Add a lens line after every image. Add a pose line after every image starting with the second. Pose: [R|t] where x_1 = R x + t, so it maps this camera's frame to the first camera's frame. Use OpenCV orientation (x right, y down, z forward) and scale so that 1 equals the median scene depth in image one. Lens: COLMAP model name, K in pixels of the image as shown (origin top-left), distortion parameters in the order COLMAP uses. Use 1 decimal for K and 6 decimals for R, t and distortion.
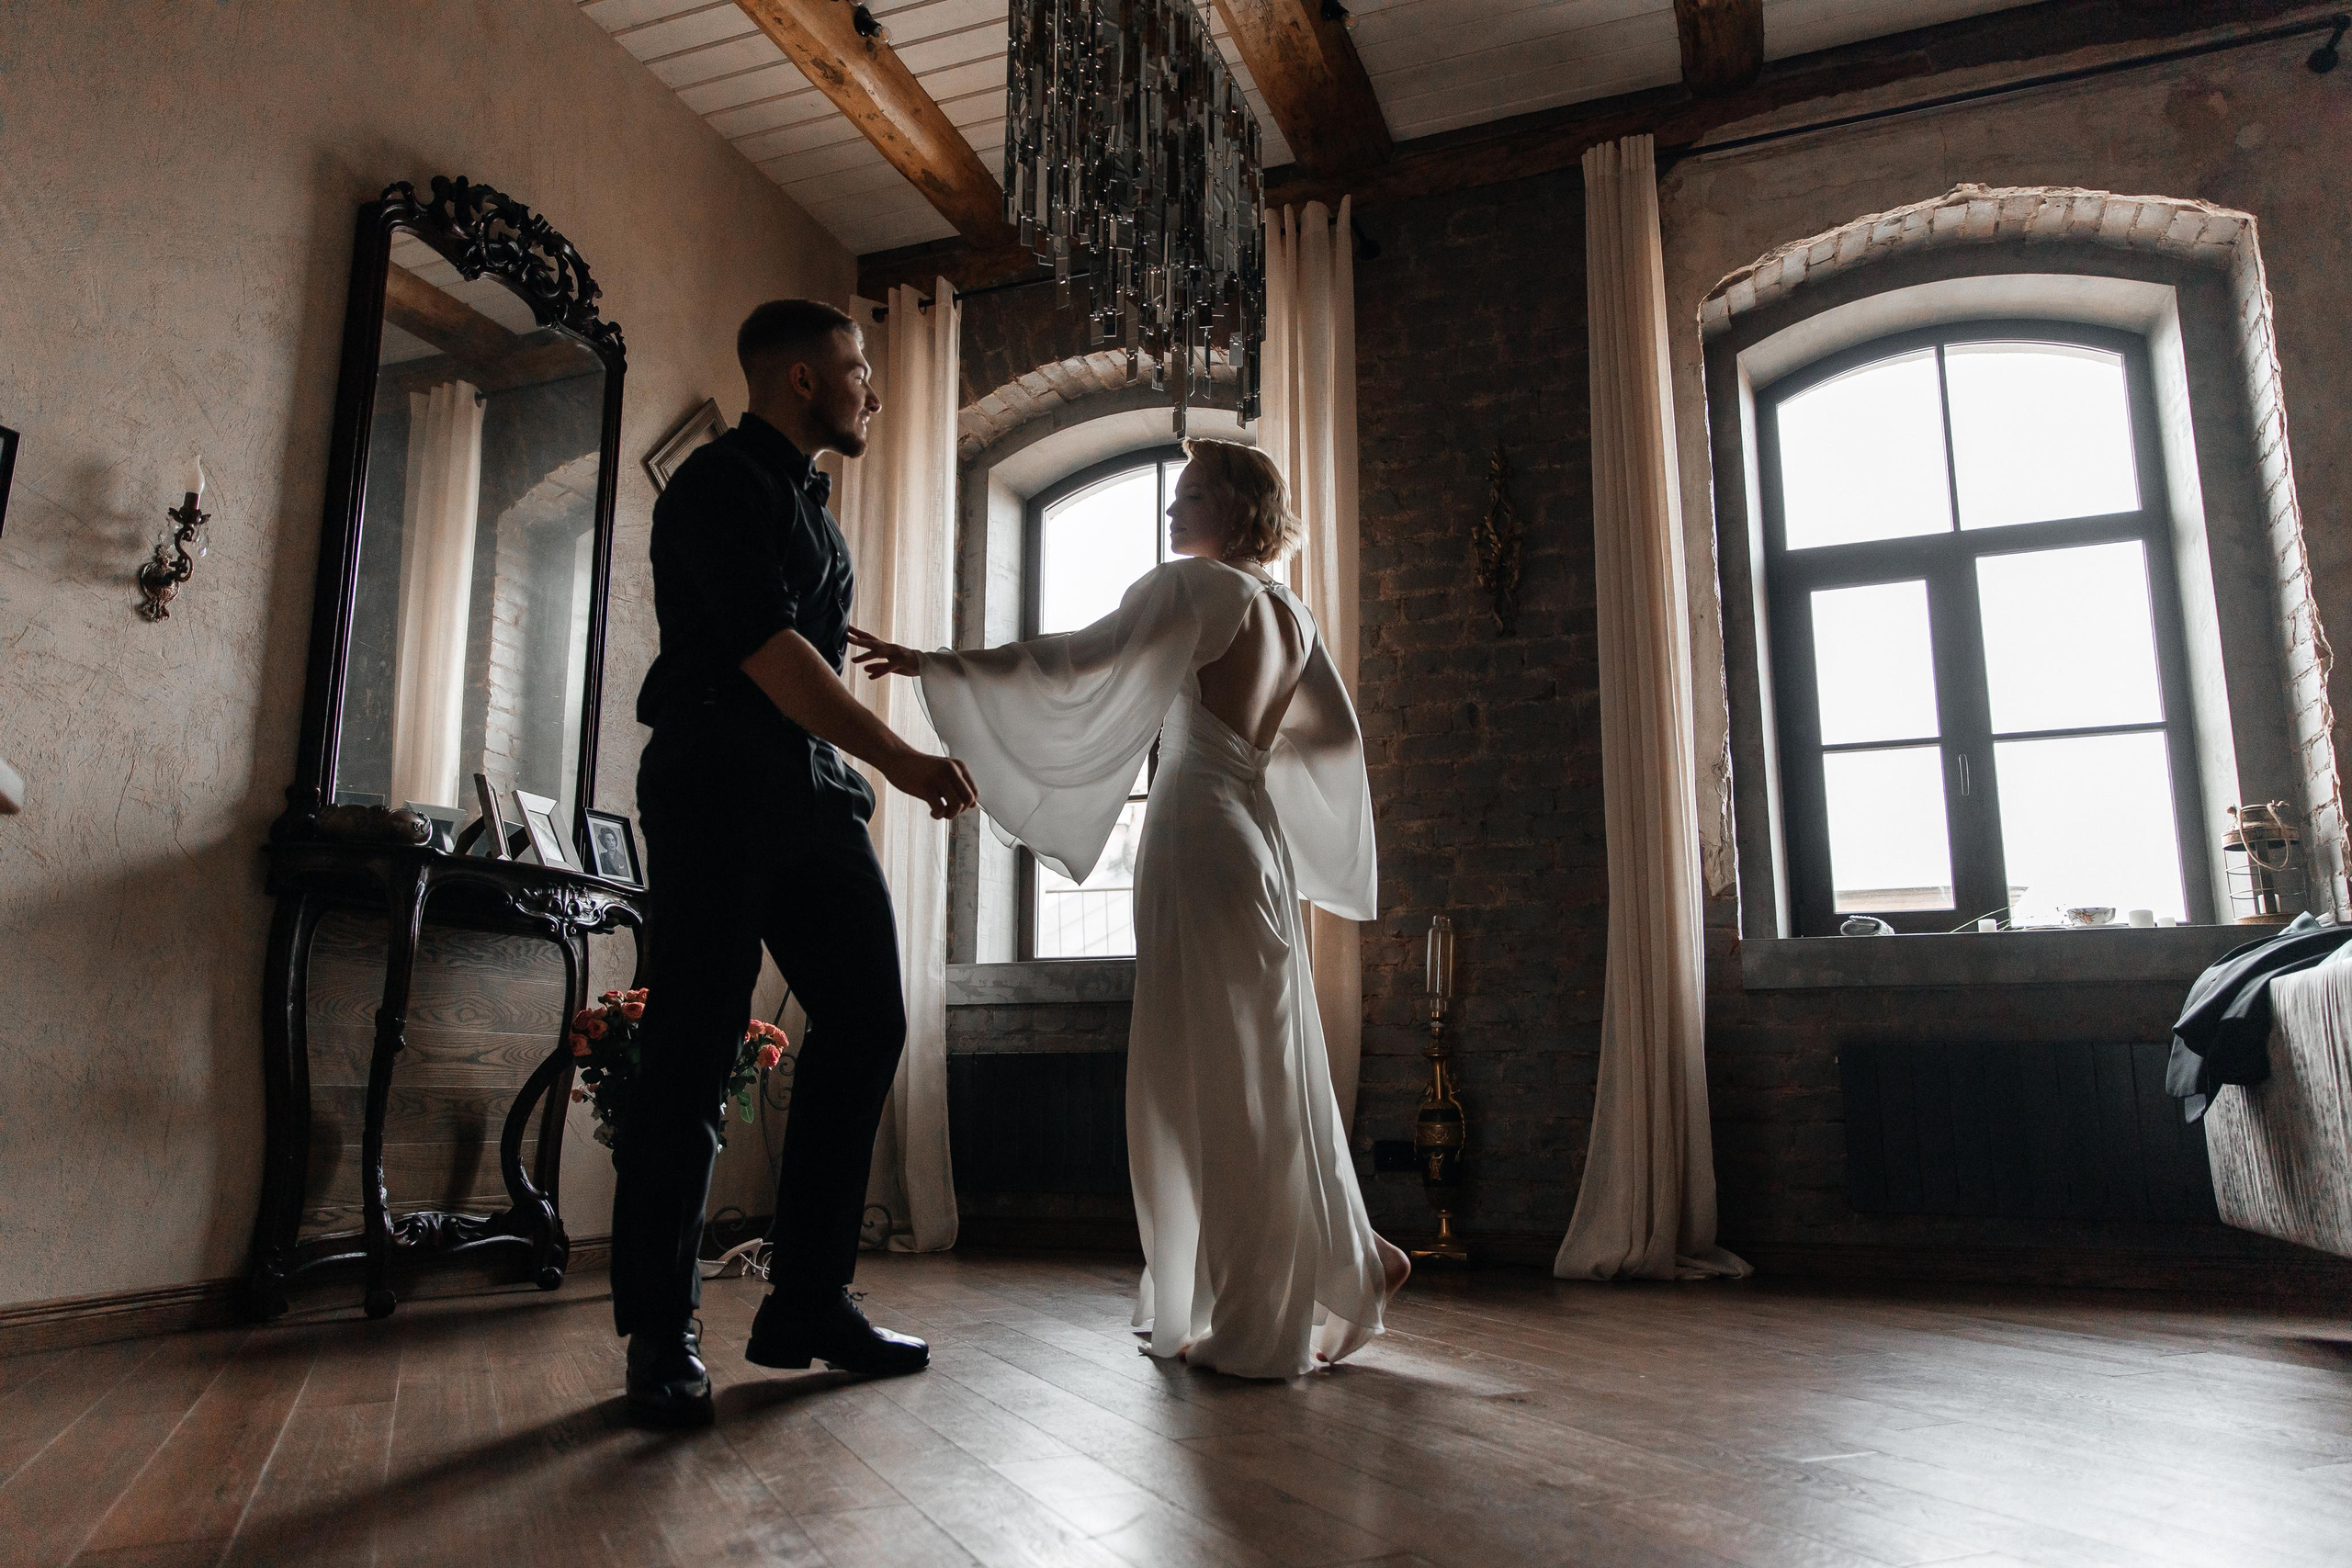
lens RADIAL K [[1578.4, 0, 1176.0], [0, 1578.4, 784.0], [0, 0, 1]] dist [0.005946, 0.002125]
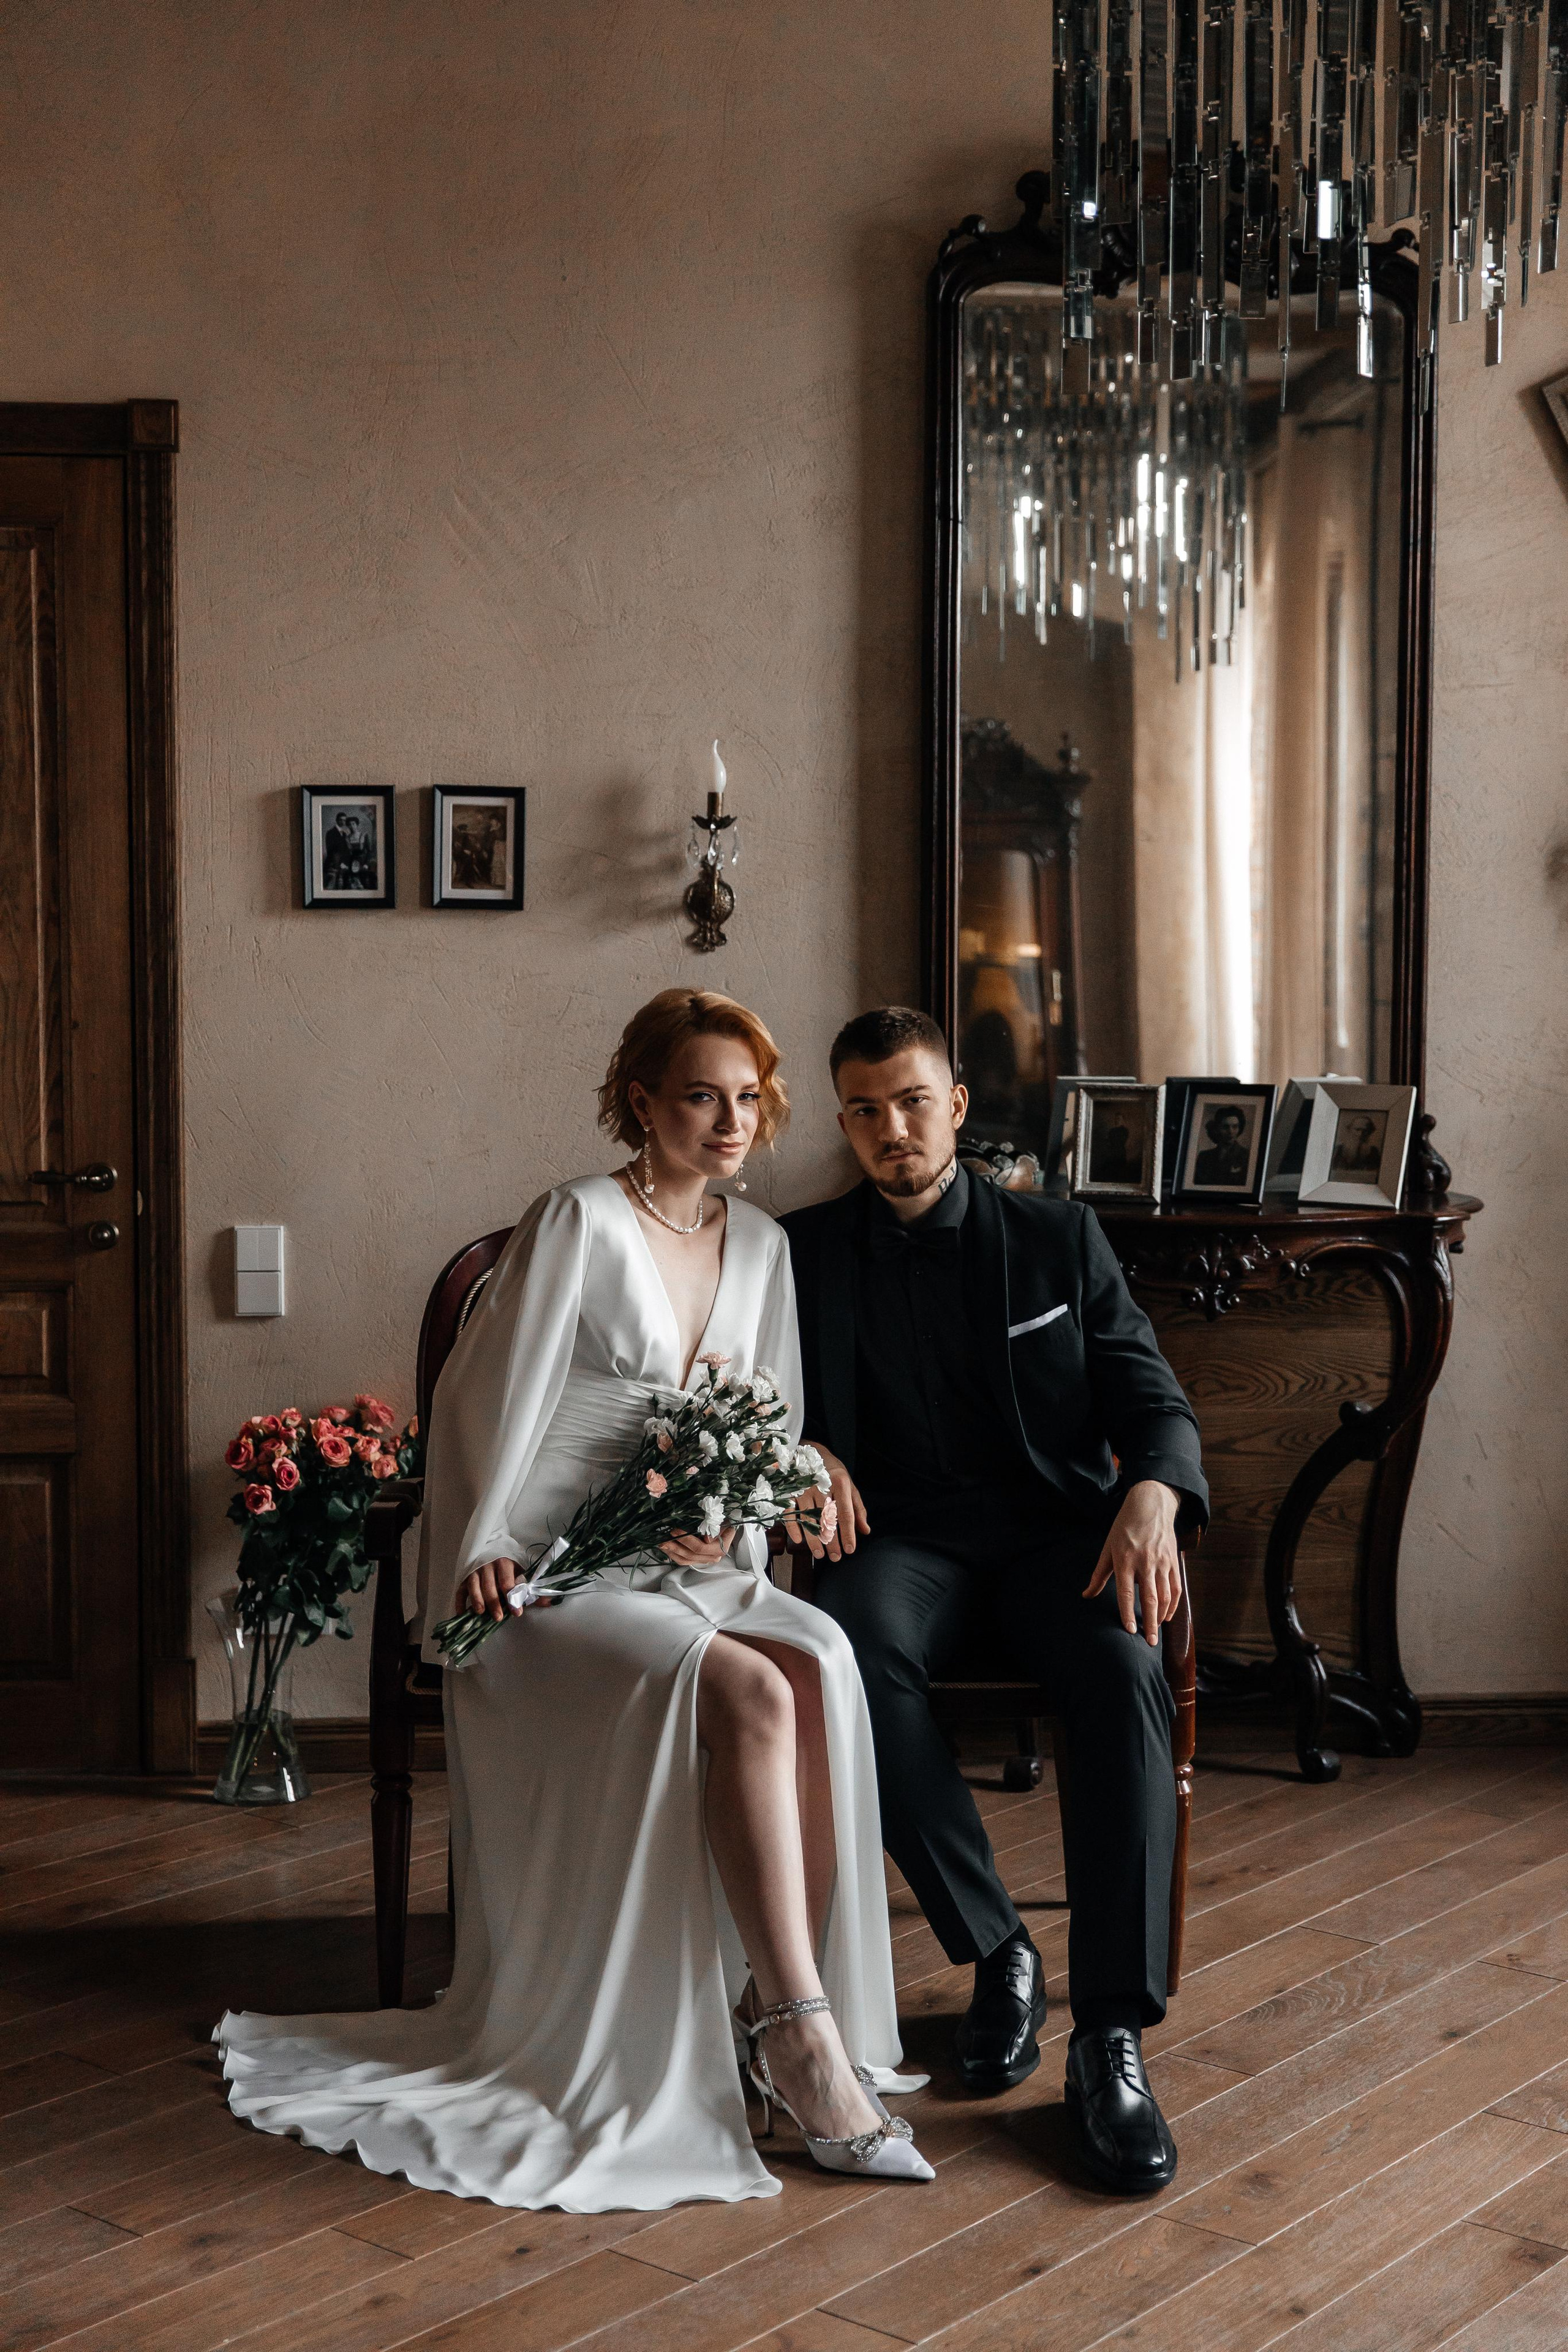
lens RADIAL K [[3197.6, 0, 776.1], [0, 3197.6, 1183.3], [0, 0, 1]] dist [0.008841, 0.027178]
pose [[0.434846, 0.074919, -0.897383, 0.713985], [0.174909, 0.970527, 0.165782, -0.204557], [0.883355, -0.229051, 0.408926, 0.244691]]
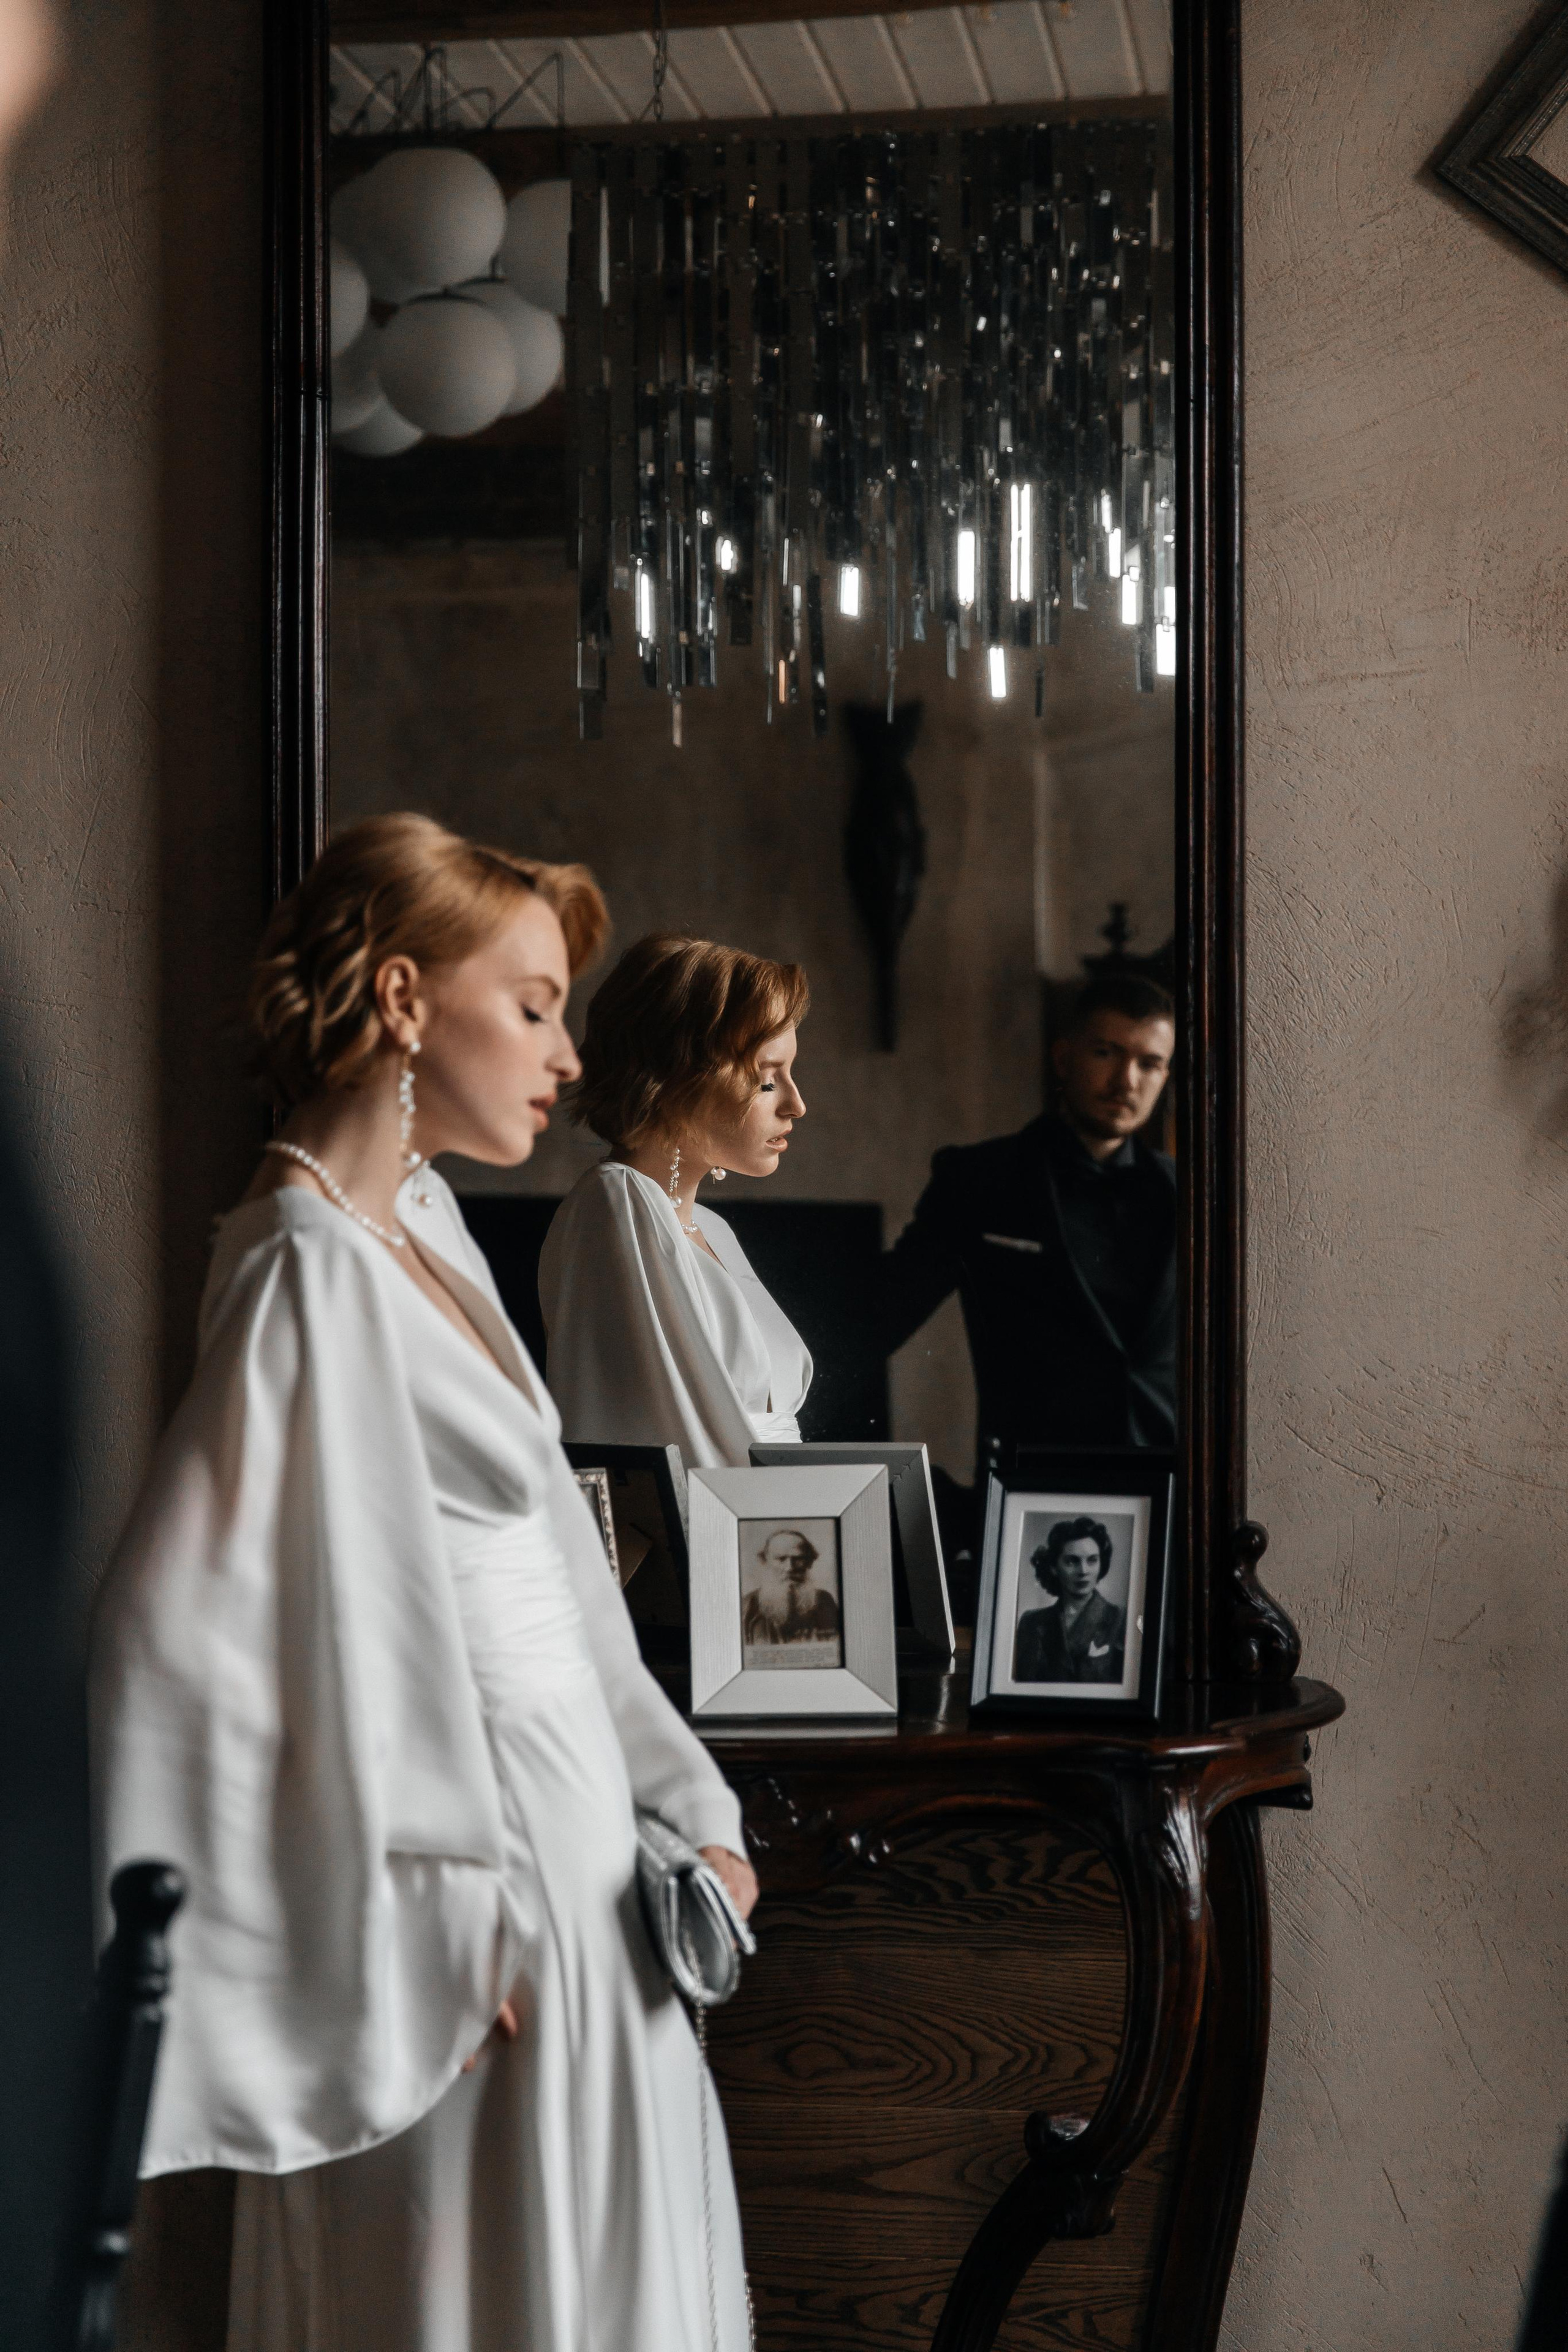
lens RADIAL K [[3911.8, 0, 785.6], [0, 3911.8, 1210.2], [0, 0, 1]] dist [0.007924, -0.081601]
pose [[0.227612, 0.002902, -0.973748, 0.397555], [0.194730, 0.979660, 0.048437, -0.083943], [0.954082, -0.200643, 0.222417, 0.787563]]
